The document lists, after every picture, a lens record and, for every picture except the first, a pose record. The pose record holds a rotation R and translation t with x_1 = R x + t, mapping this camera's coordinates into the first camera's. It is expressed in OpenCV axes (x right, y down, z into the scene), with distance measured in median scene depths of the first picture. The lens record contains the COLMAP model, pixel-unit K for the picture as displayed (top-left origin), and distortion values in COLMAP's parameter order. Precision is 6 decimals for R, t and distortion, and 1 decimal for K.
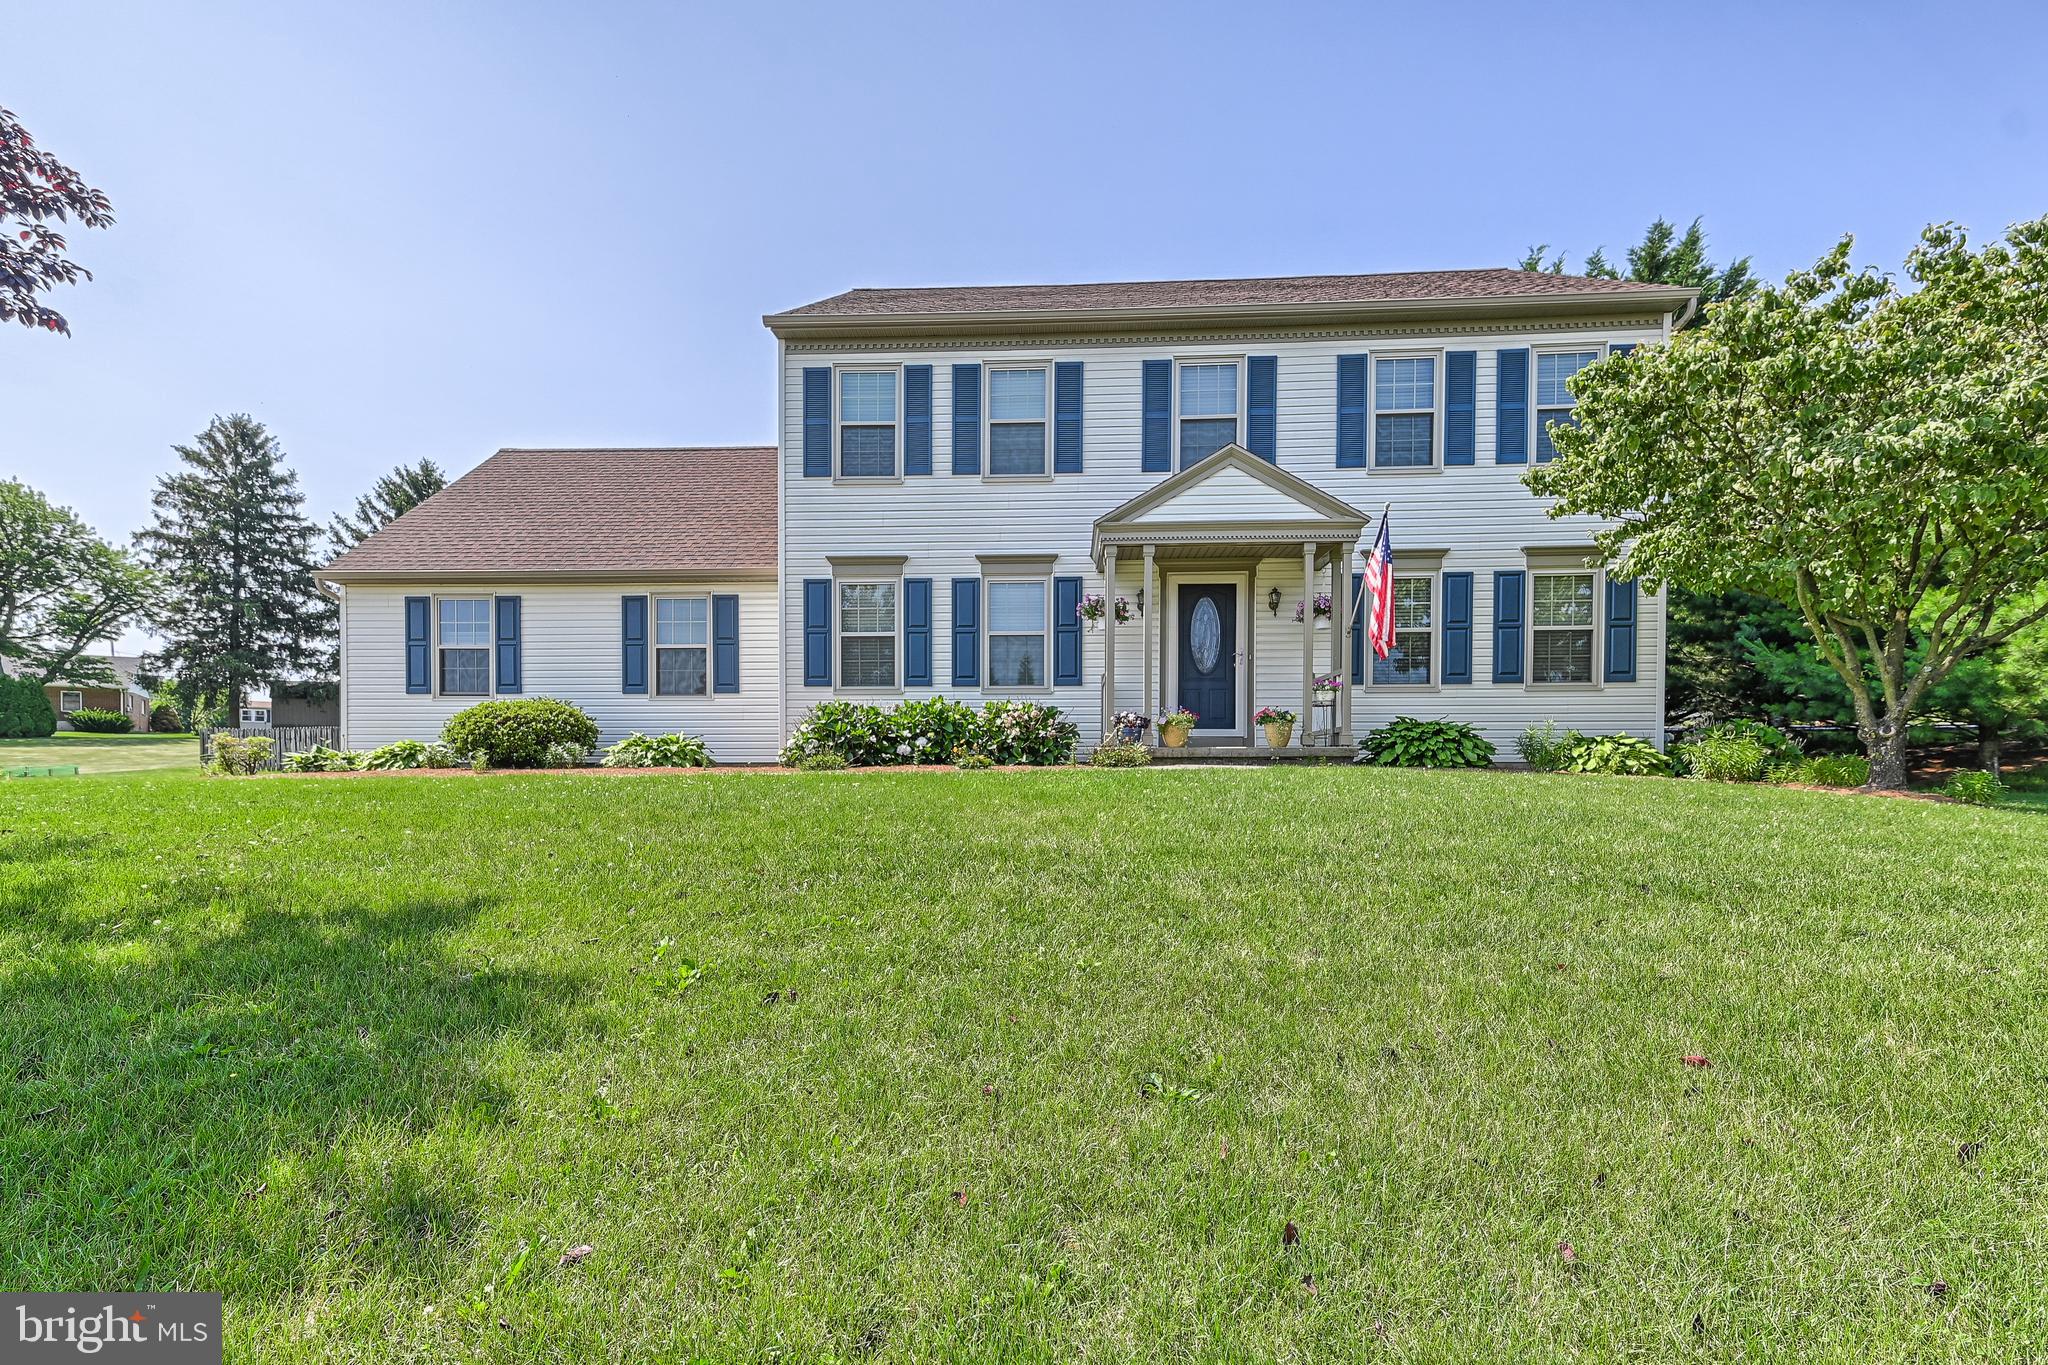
lens RADIAL K [[816.2, 0, 1022.9], [0, 816.2, 771.9], [0, 0, 1]] dist [0.018476, -0.000003]
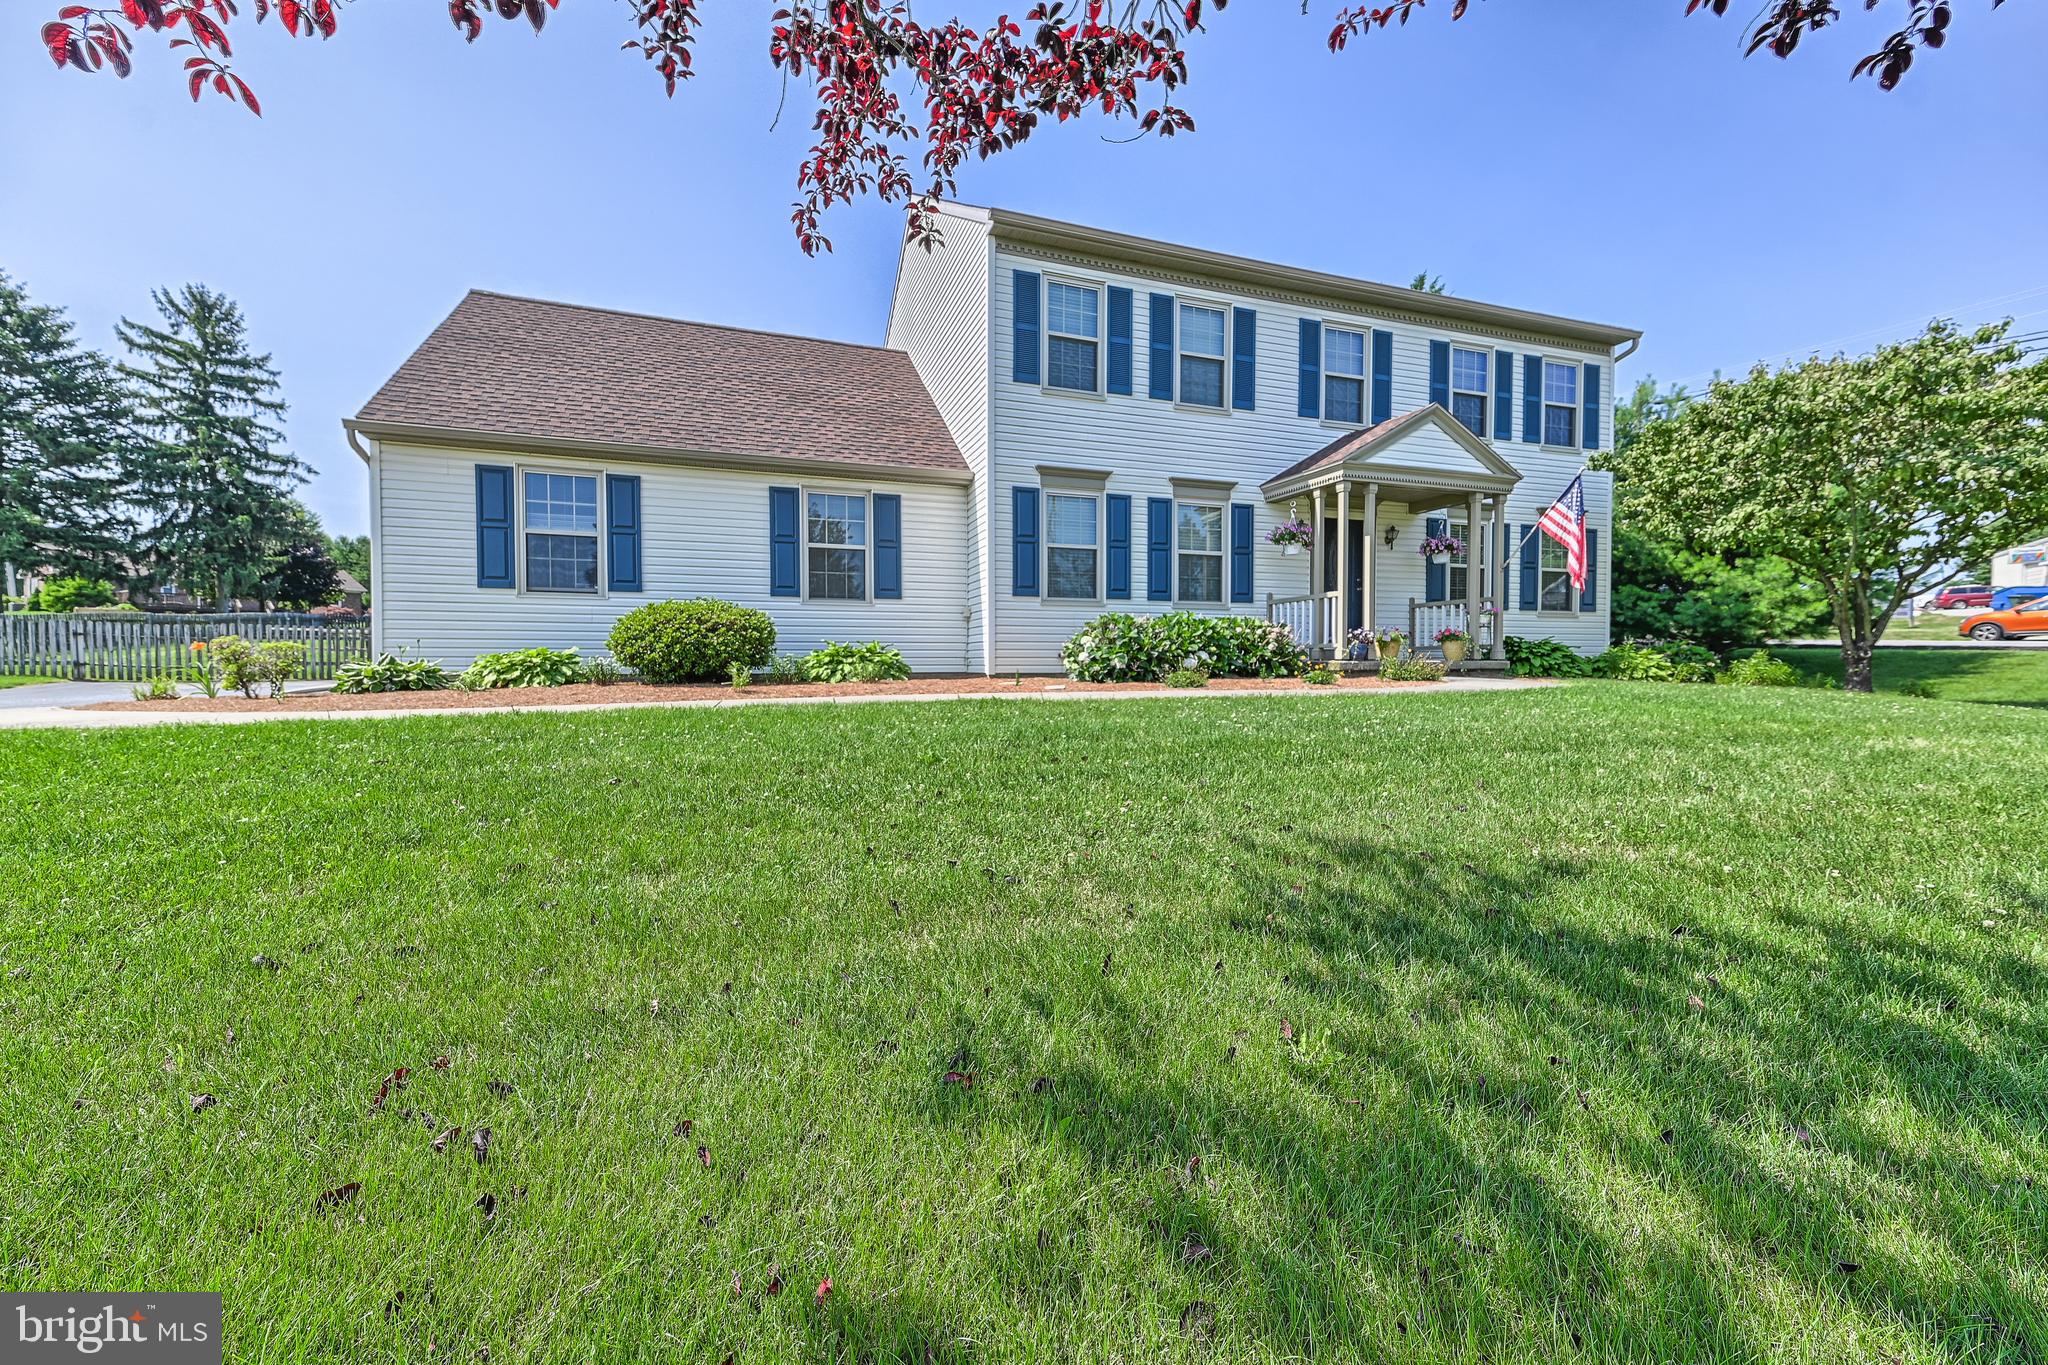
lens RADIAL K [[880.7, 0, 1024.0], [0, 880.7, 682.5], [0, 0, 1]] dist [0.030061, 0.000100]
pose [[0.913720, -0.009333, 0.406236, -0.699062], [0.010367, 0.999946, -0.000344, -0.001068], [-0.406211, 0.004526, 0.913768, 0.035076]]
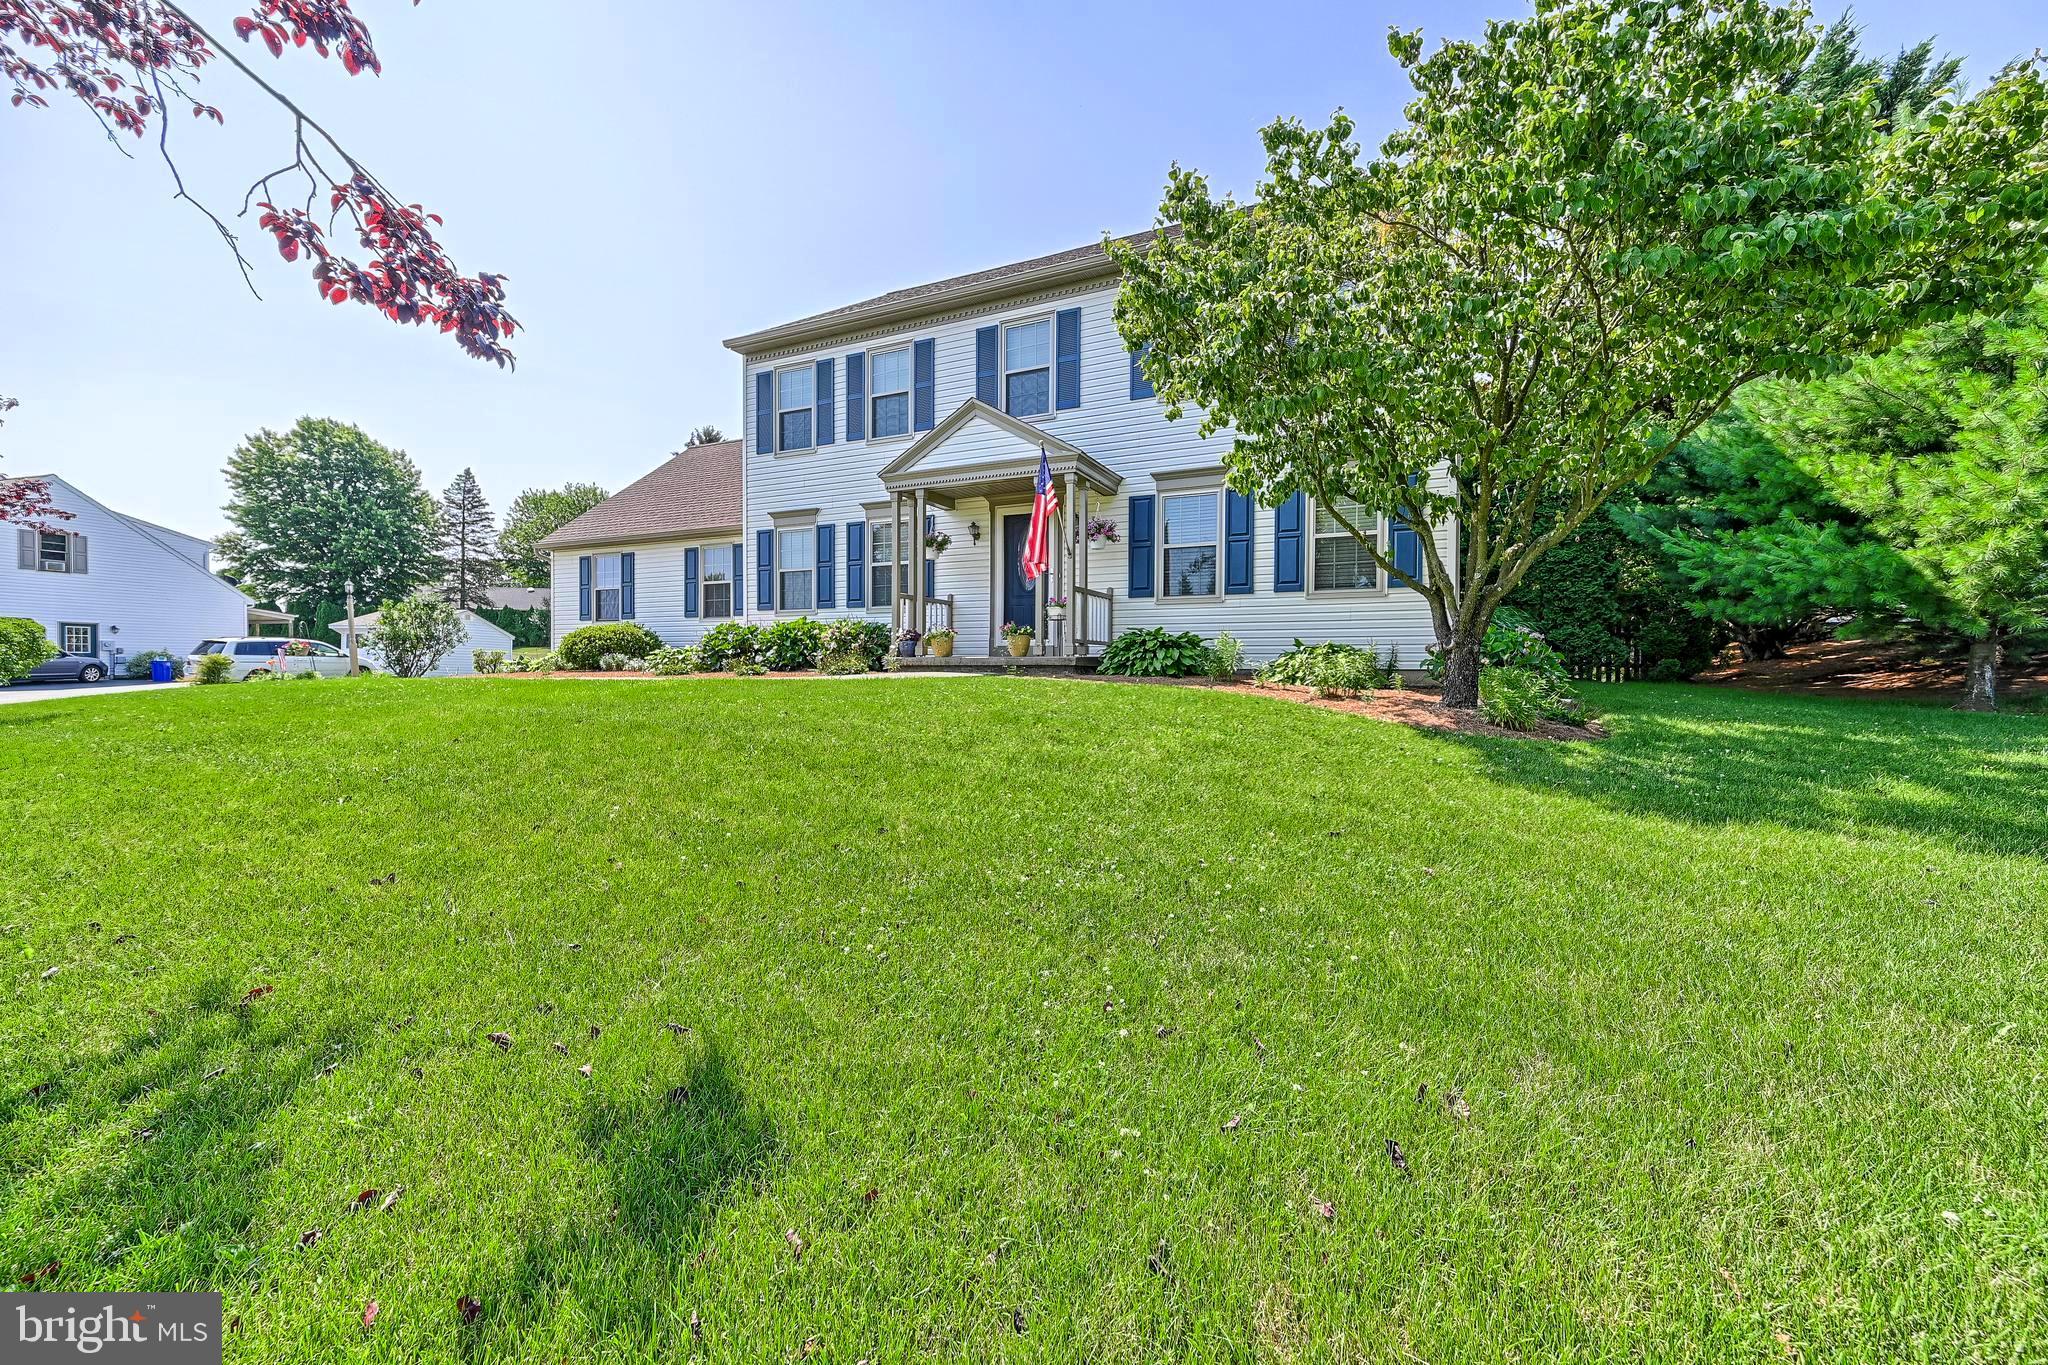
lens RADIAL K [[784.7, 0, 1024.0], [0, 784.7, 682.5], [0, 0, 1]] dist [0.018151, 0.000137]
pose [[0.925768, 0.009796, -0.377966, 0.639354], [-0.007443, 0.999943, 0.007686, 0.000126], [0.378020, -0.004302, 0.925788, -0.030525]]
